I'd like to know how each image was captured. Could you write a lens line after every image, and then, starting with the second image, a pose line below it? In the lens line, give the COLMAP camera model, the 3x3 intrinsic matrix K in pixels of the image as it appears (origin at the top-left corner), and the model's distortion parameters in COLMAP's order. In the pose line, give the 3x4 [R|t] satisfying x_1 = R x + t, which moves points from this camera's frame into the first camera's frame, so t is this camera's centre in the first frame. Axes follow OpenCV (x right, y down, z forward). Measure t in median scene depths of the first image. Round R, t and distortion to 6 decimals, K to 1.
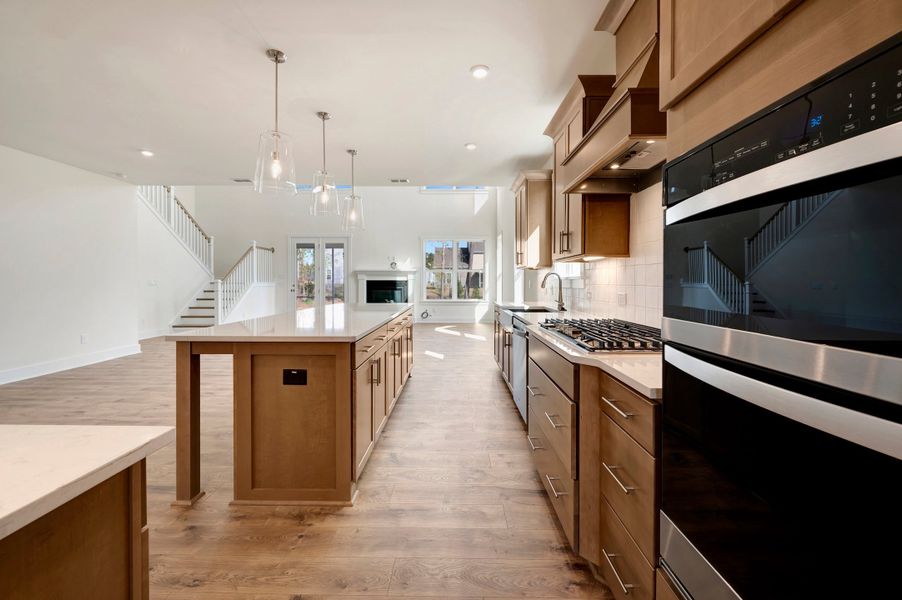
lens RADIAL K [[361.5, 0, 452.4], [0, 361.5, 286.6], [0, 0, 1]] dist [-0.000376, -0.000068]
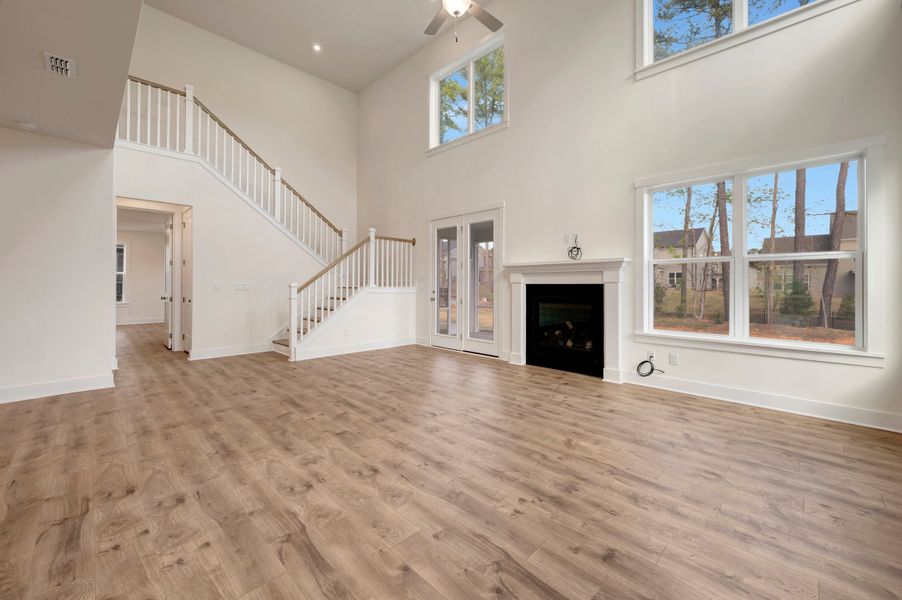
lens RADIAL K [[361.5, 0, 452.4], [0, 361.5, 286.6], [0, 0, 1]] dist [-0.000376, -0.000068]
pose [[0.726760, 0.003303, -0.686884, 0.108762], [-0.016393, 0.999787, -0.012538, -0.012376], [0.686696, 0.020372, 0.726659, 1.246338]]
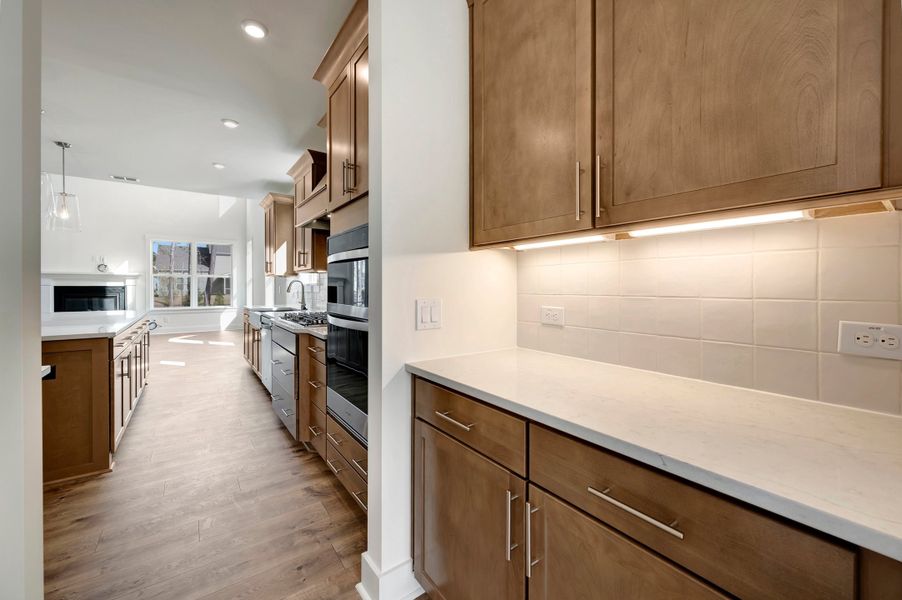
lens RADIAL K [[361.5, 0, 452.4], [0, 361.5, 286.6], [0, 0, 1]] dist [-0.000376, -0.000068]
pose [[0.802312, -0.001183, 0.596903, -0.034696], [0.010387, 0.999874, -0.011979, 0.003738], [-0.596814, 0.015811, 0.802224, -0.292789]]
